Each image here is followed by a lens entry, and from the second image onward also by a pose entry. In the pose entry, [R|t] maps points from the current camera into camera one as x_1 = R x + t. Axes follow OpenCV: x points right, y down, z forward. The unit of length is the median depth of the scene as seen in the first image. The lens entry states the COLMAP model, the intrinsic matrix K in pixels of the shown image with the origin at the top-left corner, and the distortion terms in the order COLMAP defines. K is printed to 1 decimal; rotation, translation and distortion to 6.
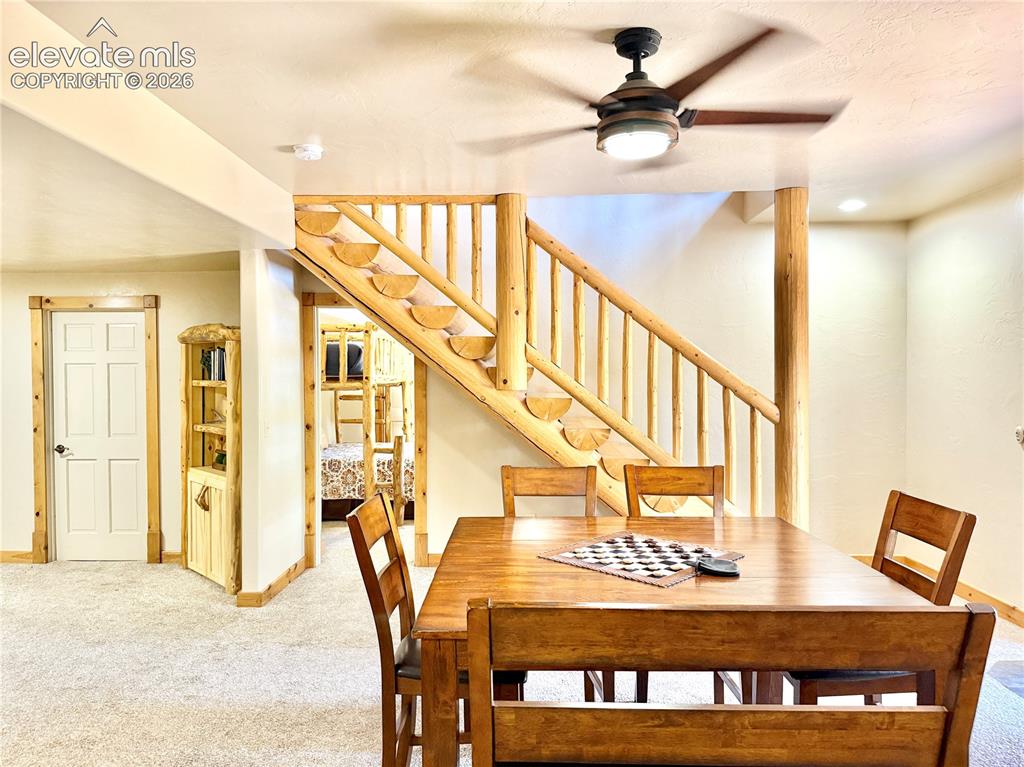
lens RADIAL K [[712.1, 0, 515.1], [0, 712.1, 384.9], [0, 0, 1]] dist [-0.005235, -0.003886]
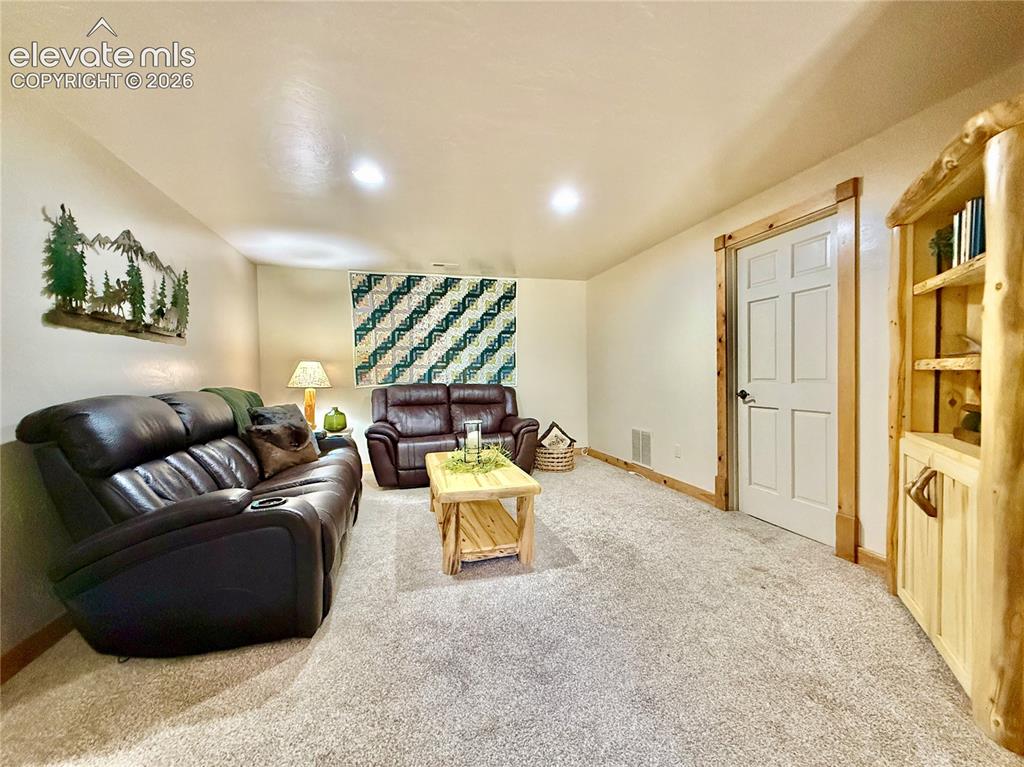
lens RADIAL K [[406.4, 0, 512.2], [0, 406.4, 383.9], [0, 0, 1]] dist [0.000106, -0.000065]
pose [[0.282859, 0.019179, -0.958970, -0.215506], [-0.002395, 0.999811, 0.019290, 0.068179], [0.959158, -0.003159, 0.282852, 0.566352]]
